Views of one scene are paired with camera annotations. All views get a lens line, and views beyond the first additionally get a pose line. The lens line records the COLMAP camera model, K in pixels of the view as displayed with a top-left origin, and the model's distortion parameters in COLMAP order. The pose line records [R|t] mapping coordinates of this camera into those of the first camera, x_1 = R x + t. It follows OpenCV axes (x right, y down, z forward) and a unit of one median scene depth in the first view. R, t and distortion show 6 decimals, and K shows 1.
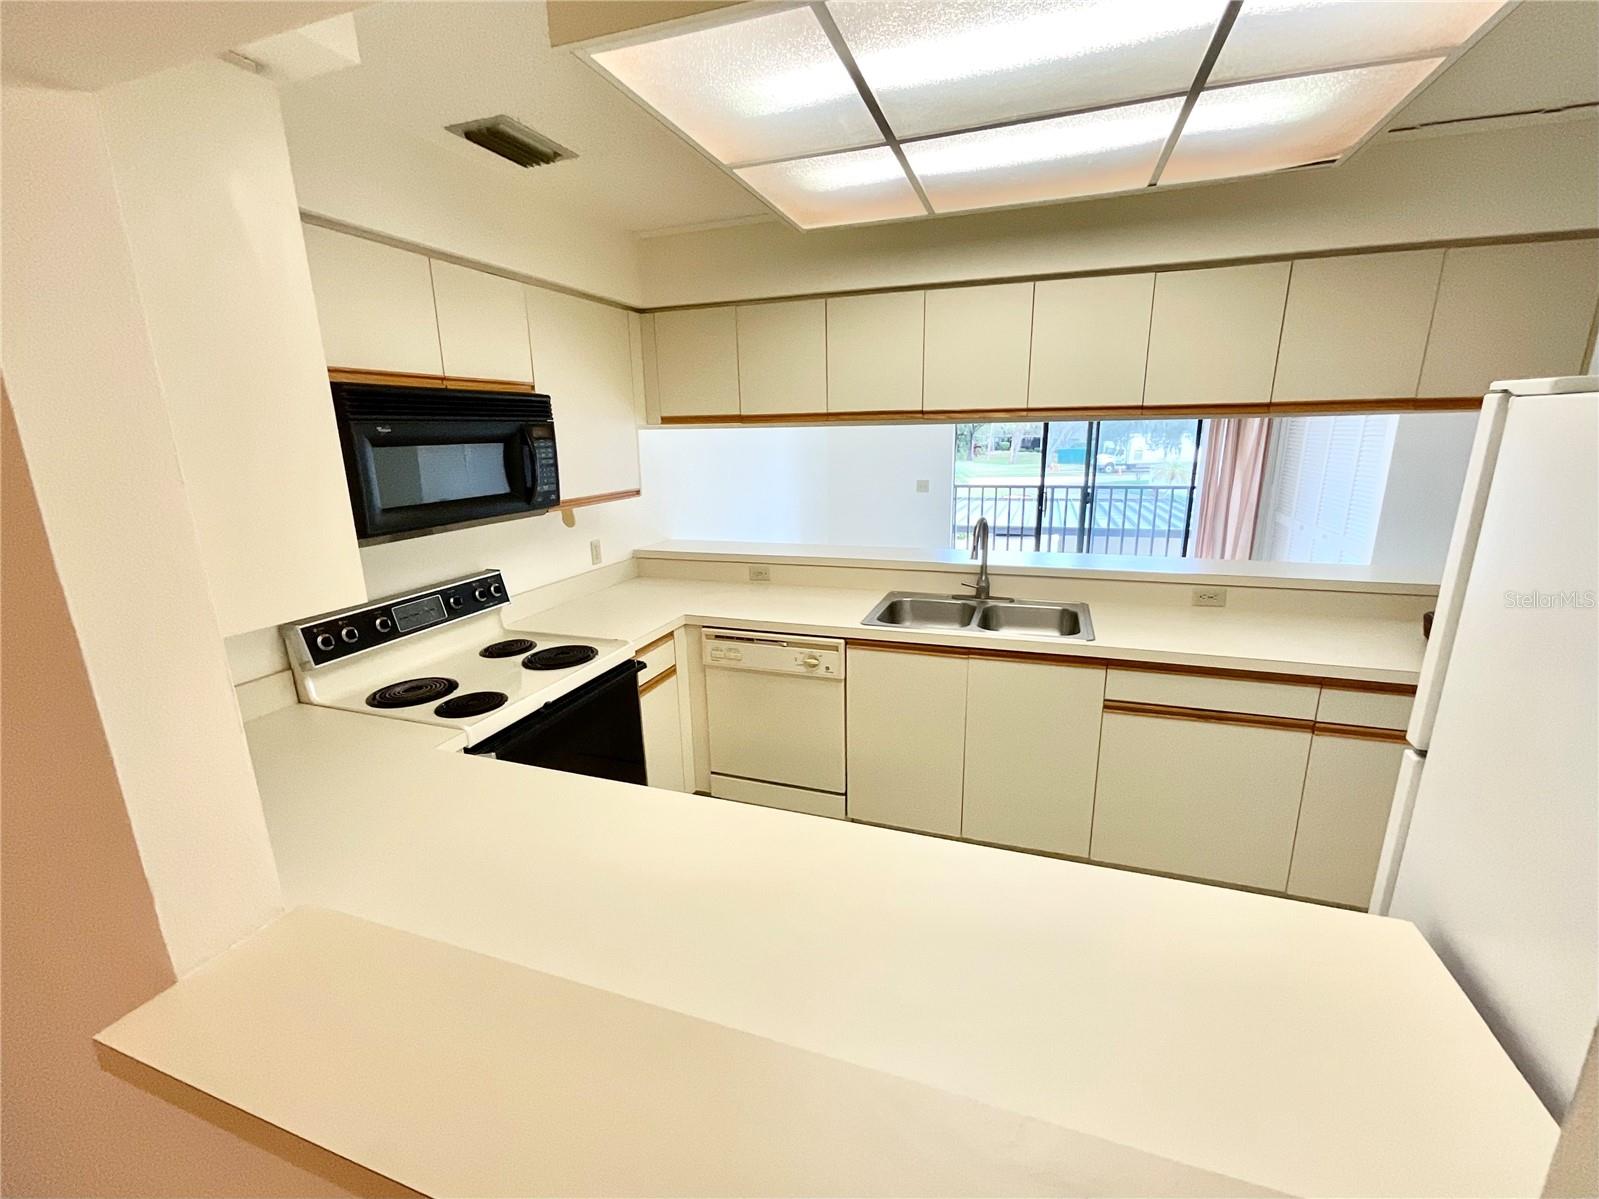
lens RADIAL K [[672.6, 0, 799.5], [0, 672.6, 599.5], [0, 0, 1]] dist [-0.047680, -0.000110]
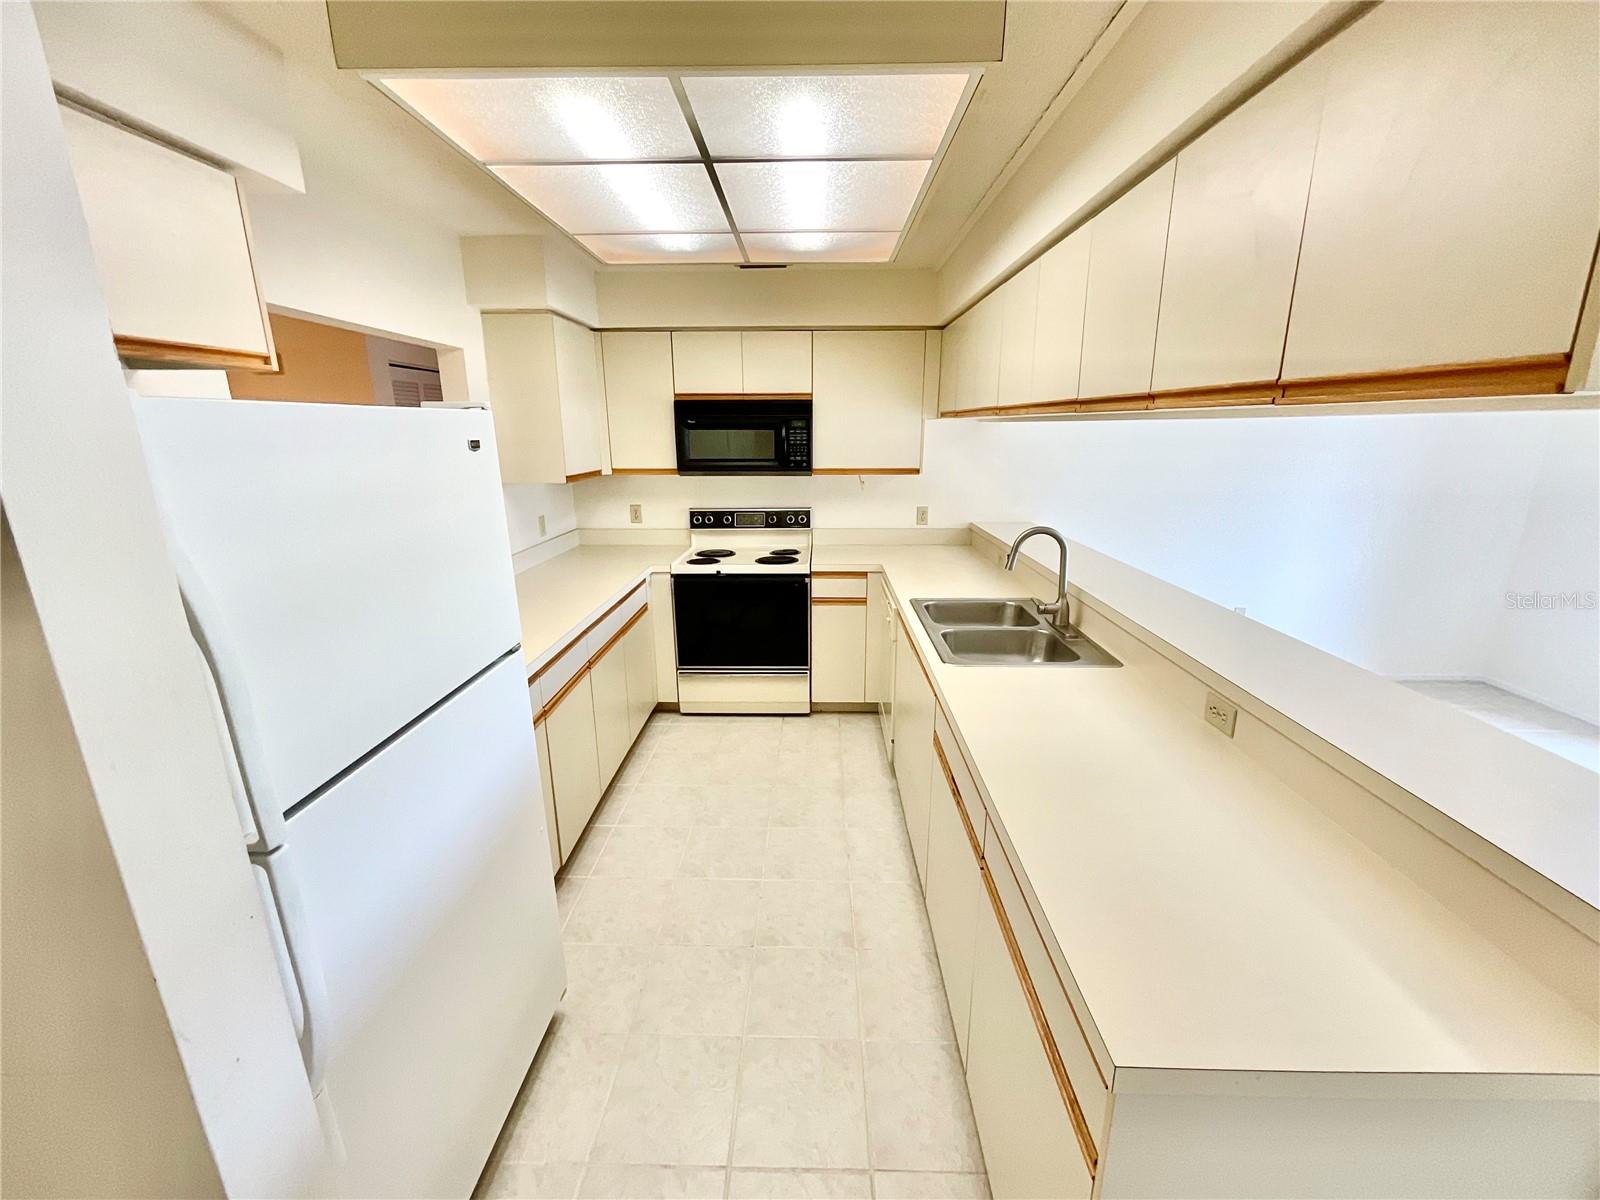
lens RADIAL K [[656.9, 0, 807.6], [0, 656.9, 600.2], [0, 0, 1]] dist [-0.000582, -0.000370]
pose [[0.315141, 0.258998, -0.913020, 1.193780], [-0.230873, 0.954062, 0.190952, -0.149662], [0.920535, 0.150615, 0.360460, 0.497806]]
